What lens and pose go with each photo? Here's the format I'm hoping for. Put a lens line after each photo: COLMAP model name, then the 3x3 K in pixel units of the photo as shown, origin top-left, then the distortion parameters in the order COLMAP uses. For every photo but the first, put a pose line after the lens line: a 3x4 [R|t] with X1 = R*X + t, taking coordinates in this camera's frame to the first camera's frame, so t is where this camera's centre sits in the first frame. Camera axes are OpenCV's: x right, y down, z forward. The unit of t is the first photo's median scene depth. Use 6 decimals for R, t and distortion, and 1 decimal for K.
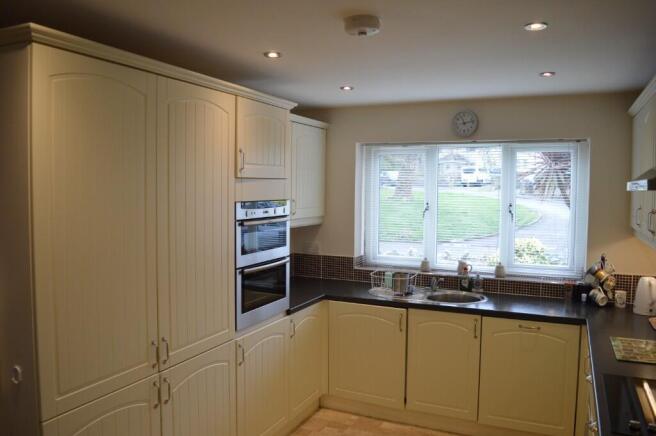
lens RADIAL K [[523.9, 0, 328.0], [0, 523.9, 218.0], [0, 0, 1]] dist [-0.089441, 0.002791]
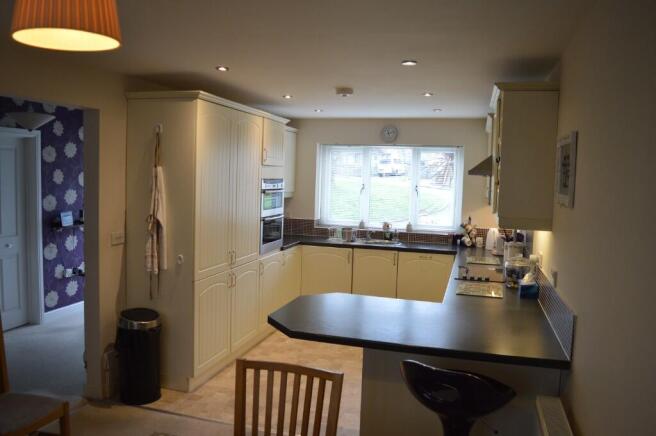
lens RADIAL K [[523.9, 0, 328.0], [0, 523.9, 218.0], [0, 0, 1]] dist [-0.089441, 0.002791]
pose [[0.987406, 0.008864, 0.157956, -0.186139], [-0.012369, 0.999698, 0.021221, 0.047396], [-0.157720, -0.022907, 0.987218, -0.601311]]
